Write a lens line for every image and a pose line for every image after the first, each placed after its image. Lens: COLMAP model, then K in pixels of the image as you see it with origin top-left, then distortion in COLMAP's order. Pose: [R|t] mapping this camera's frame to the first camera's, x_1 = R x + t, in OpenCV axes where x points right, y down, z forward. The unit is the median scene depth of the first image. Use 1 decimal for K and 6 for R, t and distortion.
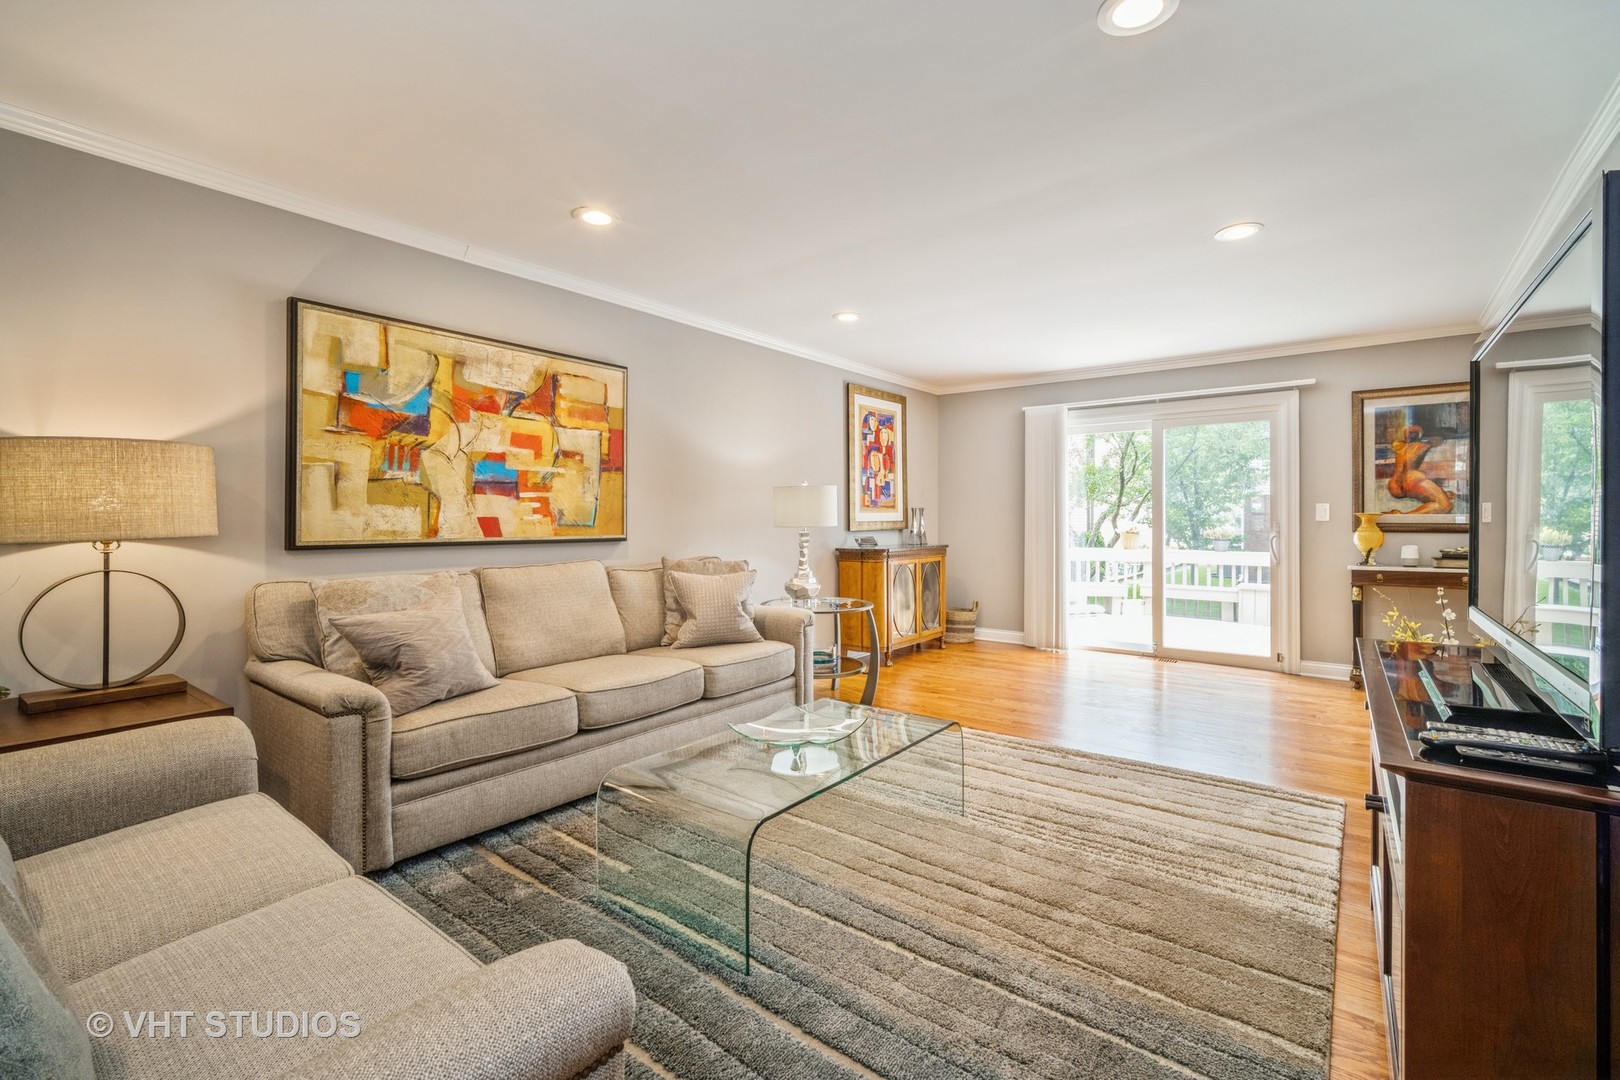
lens RADIAL K [[703.3, 0, 804.2], [0, 703.3, 514.6], [0, 0, 1]] dist [-0.003859, -0.000715]
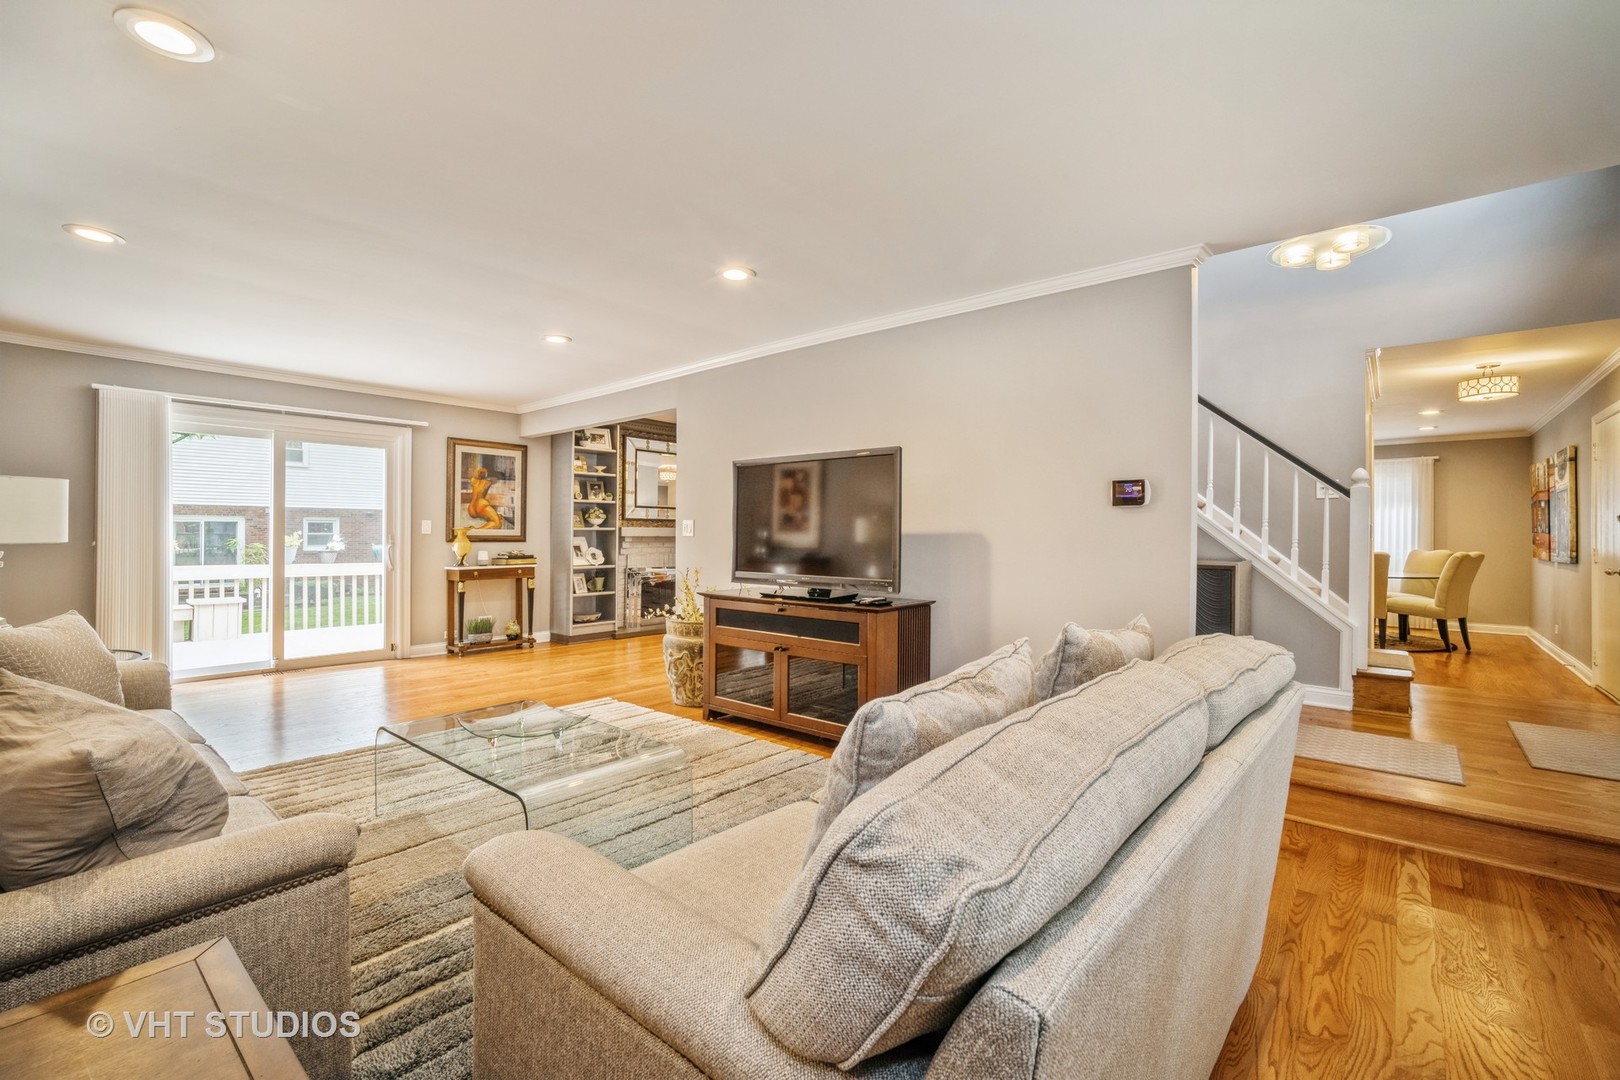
lens RADIAL K [[703.3, 0, 809.6], [0, 703.3, 539.2], [0, 0, 1]] dist [-0.003859, -0.000715]
pose [[0.050007, -0.008199, 0.998715, -0.531733], [-0.012097, 0.999888, 0.008814, -0.001081], [-0.998676, -0.012522, 0.049903, 0.248086]]
